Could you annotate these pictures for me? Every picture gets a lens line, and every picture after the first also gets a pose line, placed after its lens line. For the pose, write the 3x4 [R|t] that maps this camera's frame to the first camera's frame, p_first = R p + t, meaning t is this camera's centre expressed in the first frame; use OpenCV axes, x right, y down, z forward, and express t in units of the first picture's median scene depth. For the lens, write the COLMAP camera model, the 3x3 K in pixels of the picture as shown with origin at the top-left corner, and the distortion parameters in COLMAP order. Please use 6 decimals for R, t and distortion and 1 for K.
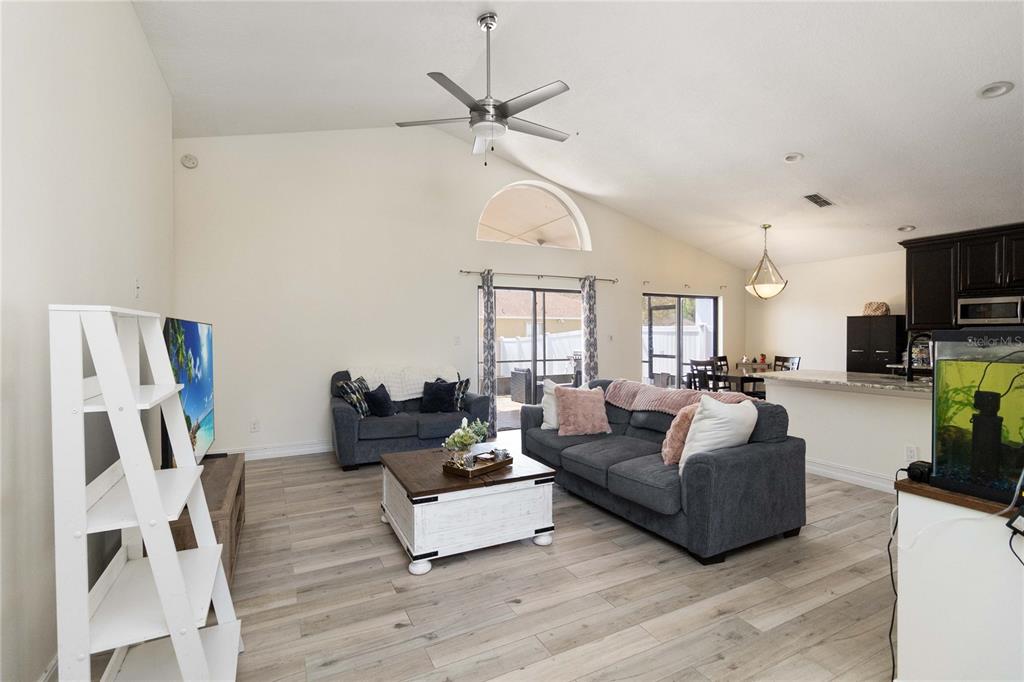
lens RADIAL K [[470.7, 0, 515.0], [0, 470.7, 337.6], [0, 0, 1]] dist [-0.001374, 0.000208]
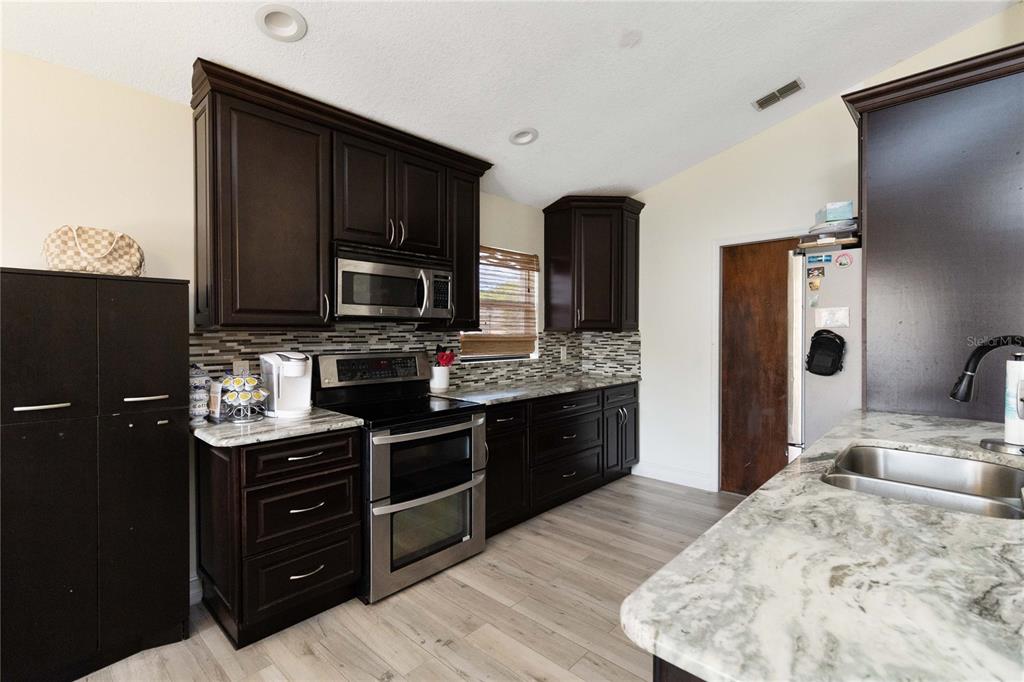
lens RADIAL K [[470.7, 0, 515.0], [0, 470.7, 337.6], [0, 0, 1]] dist [-0.001374, 0.000208]
pose [[-0.344237, -0.002341, 0.938880, 0.473607], [0.012426, 0.999898, 0.007049, -0.009291], [-0.938801, 0.014093, -0.344172, 1.000687]]
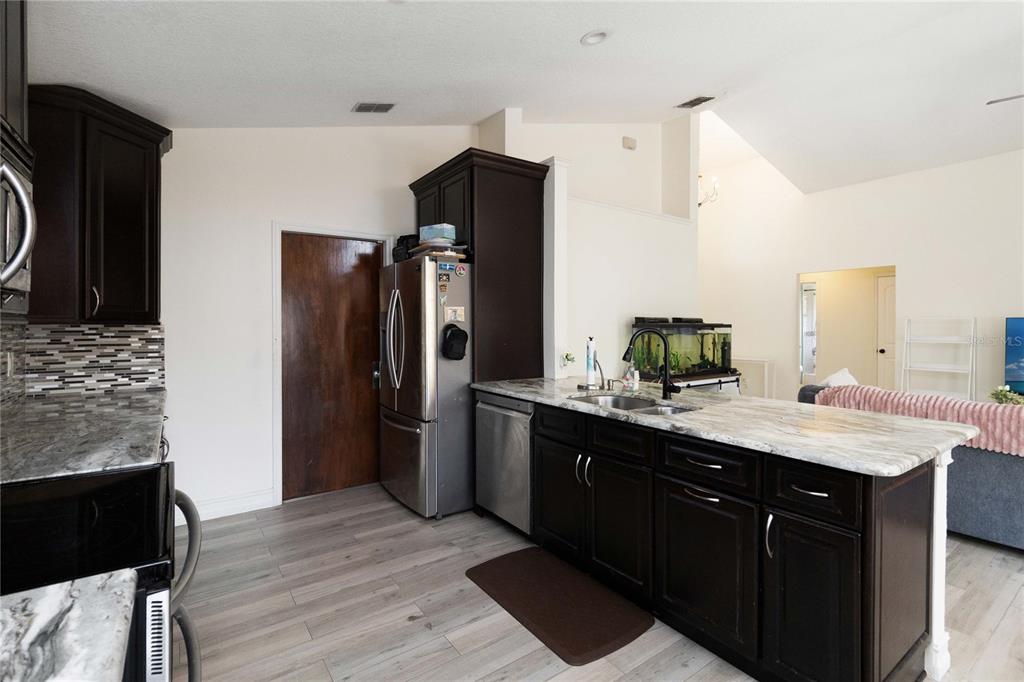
lens RADIAL K [[474.5, 0, 517.0], [0, 474.5, 331.0], [0, 0, 1]] dist [0.000469, 0.000175]
pose [[-0.989546, 0.009433, -0.143907, 0.799660], [0.006598, 0.999775, 0.020169, -0.012441], [0.144065, 0.019009, -0.989386, 1.147107]]
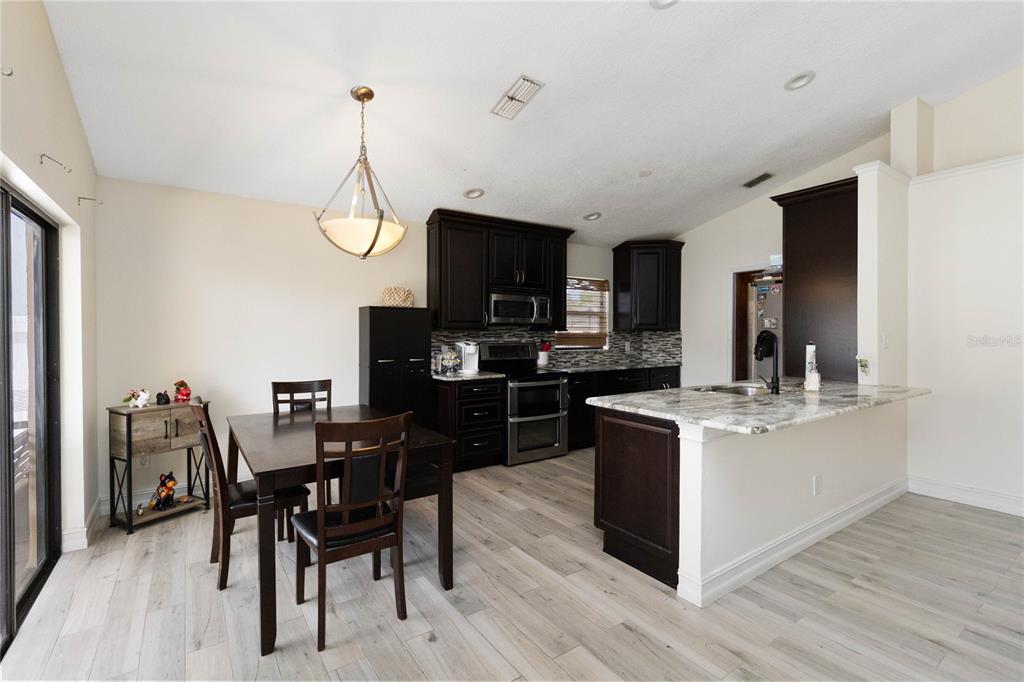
lens RADIAL K [[470.7, 0, 515.0], [0, 470.7, 337.6], [0, 0, 1]] dist [-0.001374, 0.000208]
pose [[-0.130324, -0.004565, 0.991461, 0.083430], [0.009281, 0.999940, 0.005824, -0.006730], [-0.991428, 0.009961, -0.130274, 1.073758]]
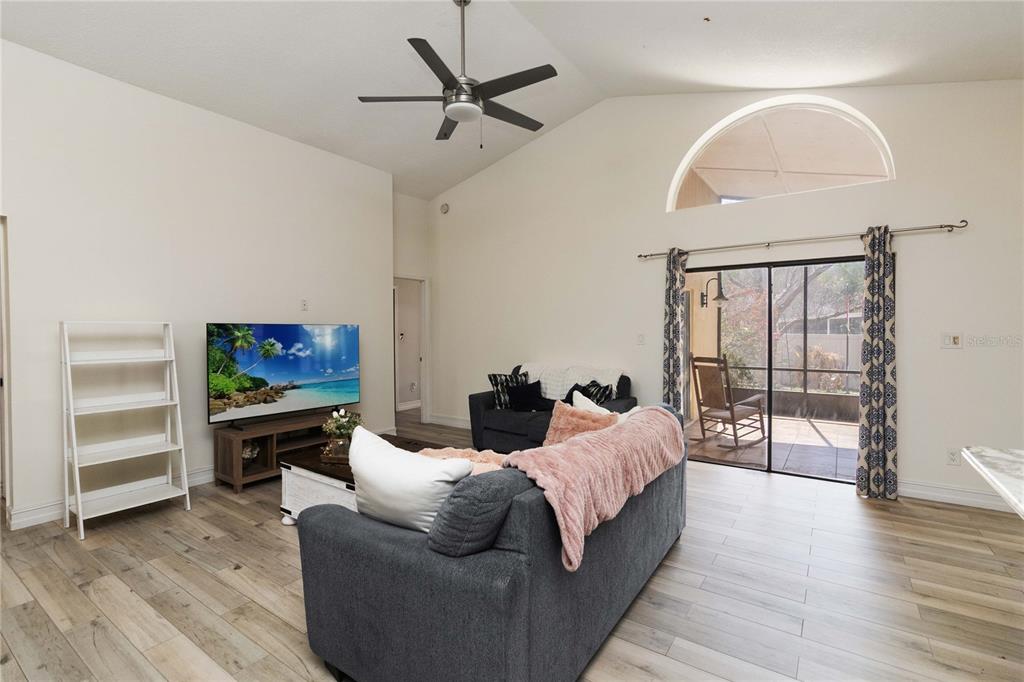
lens RADIAL K [[470.7, 0, 515.0], [0, 470.7, 337.6], [0, 0, 1]] dist [-0.001374, 0.000208]
pose [[0.467850, 0.014350, -0.883691, 0.553376], [-0.007083, 0.999897, 0.012487, -0.006376], [0.883780, 0.000417, 0.467903, 0.445998]]
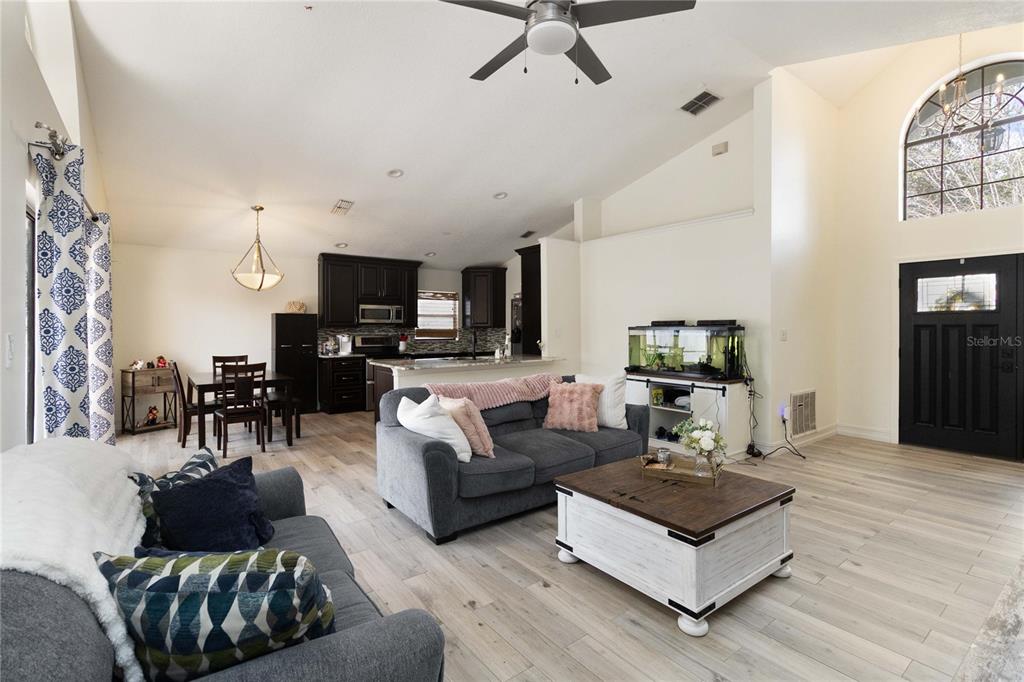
lens RADIAL K [[474.5, 0, 517.0], [0, 474.5, 331.0], [0, 0, 1]] dist [0.000469, 0.000175]
pose [[-0.177588, 0.002290, 0.984102, -0.499765], [0.011040, 0.999939, -0.000334, 0.000395], [-0.984043, 0.010805, -0.177603, 0.798950]]
